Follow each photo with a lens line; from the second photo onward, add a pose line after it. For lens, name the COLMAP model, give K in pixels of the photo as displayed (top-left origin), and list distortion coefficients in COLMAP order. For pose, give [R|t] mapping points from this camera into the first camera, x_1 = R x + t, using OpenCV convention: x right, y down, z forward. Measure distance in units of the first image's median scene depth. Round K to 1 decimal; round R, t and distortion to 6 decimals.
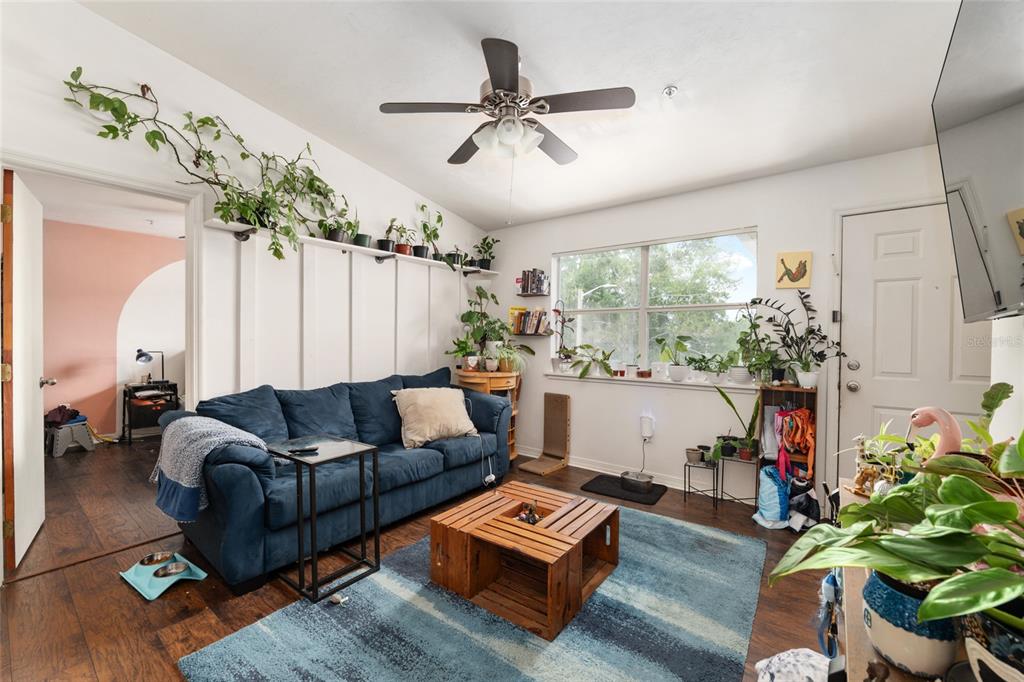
lens RADIAL K [[417.6, 0, 514.5], [0, 417.6, 343.2], [0, 0, 1]] dist [-0.016427, -0.000140]
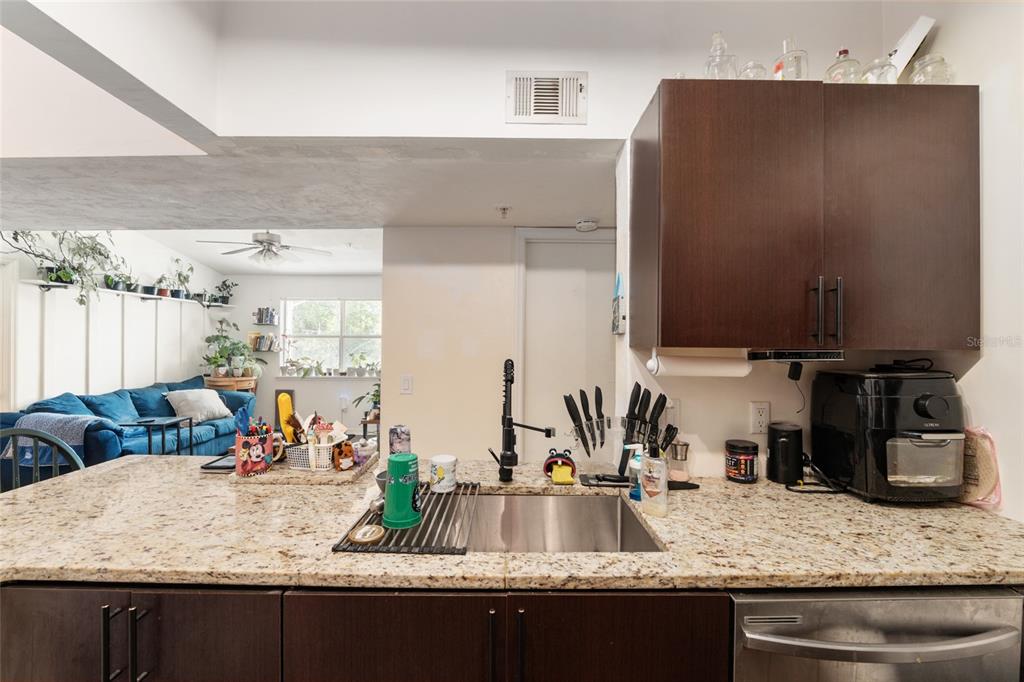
lens RADIAL K [[417.6, 0, 514.5], [0, 417.6, 343.2], [0, 0, 1]] dist [-0.016427, -0.000140]
pose [[0.788406, -0.002006, 0.615151, -0.183413], [0.007581, 0.999950, -0.006456, -0.035379], [-0.615108, 0.009754, 0.788383, -0.776084]]
